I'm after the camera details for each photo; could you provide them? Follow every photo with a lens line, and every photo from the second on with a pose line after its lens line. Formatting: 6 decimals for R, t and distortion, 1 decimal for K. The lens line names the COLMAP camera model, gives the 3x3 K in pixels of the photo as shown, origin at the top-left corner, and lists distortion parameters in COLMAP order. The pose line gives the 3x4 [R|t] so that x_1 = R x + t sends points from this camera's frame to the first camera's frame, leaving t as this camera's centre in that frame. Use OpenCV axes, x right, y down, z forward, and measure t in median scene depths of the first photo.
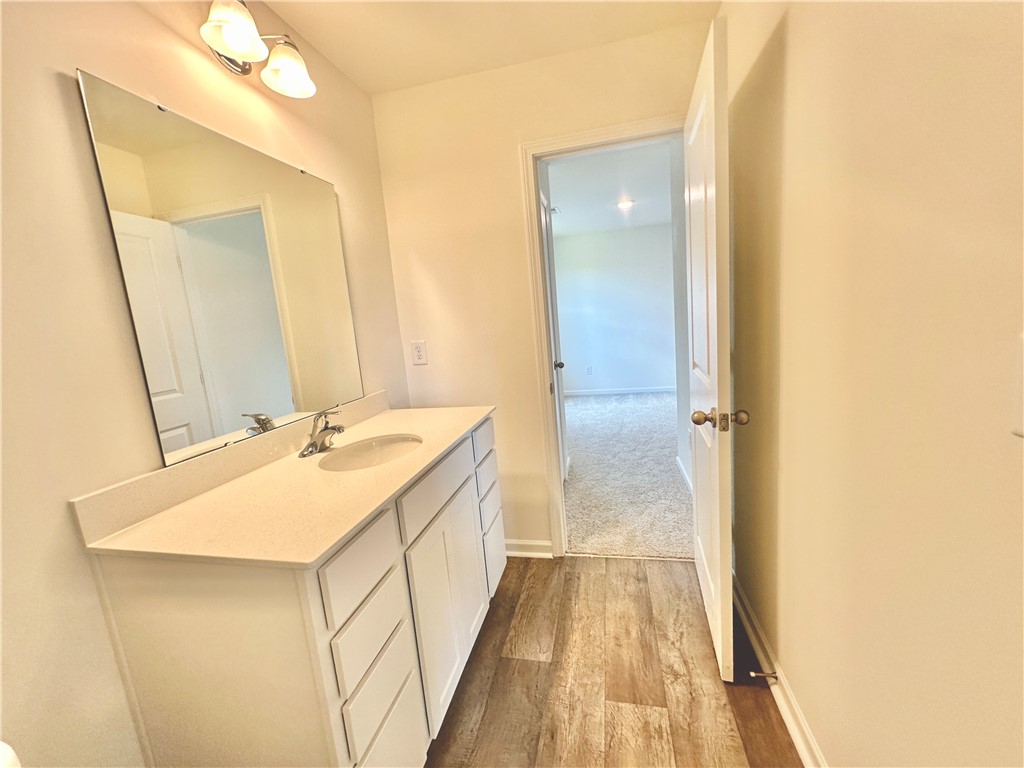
lens RADIAL K [[398.7, 0, 512.0], [0, 398.7, 384.0], [0, 0, 1]] dist [0.000747, -0.000007]
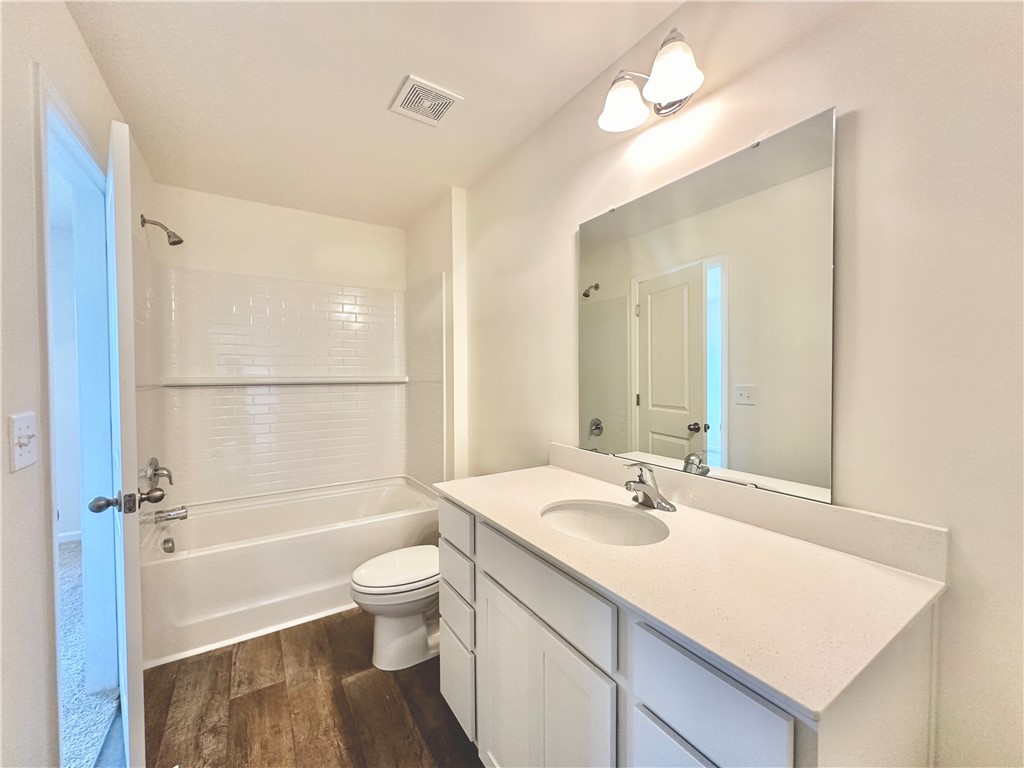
lens RADIAL K [[412.7, 0, 506.1], [0, 412.7, 380.6], [0, 0, 1]] dist [-0.000346, -0.000536]
pose [[-0.702041, 0.099467, -0.705155, 0.506346], [-0.042569, 0.982565, 0.180979, -0.358815], [0.710863, 0.157073, -0.685567, 1.992865]]
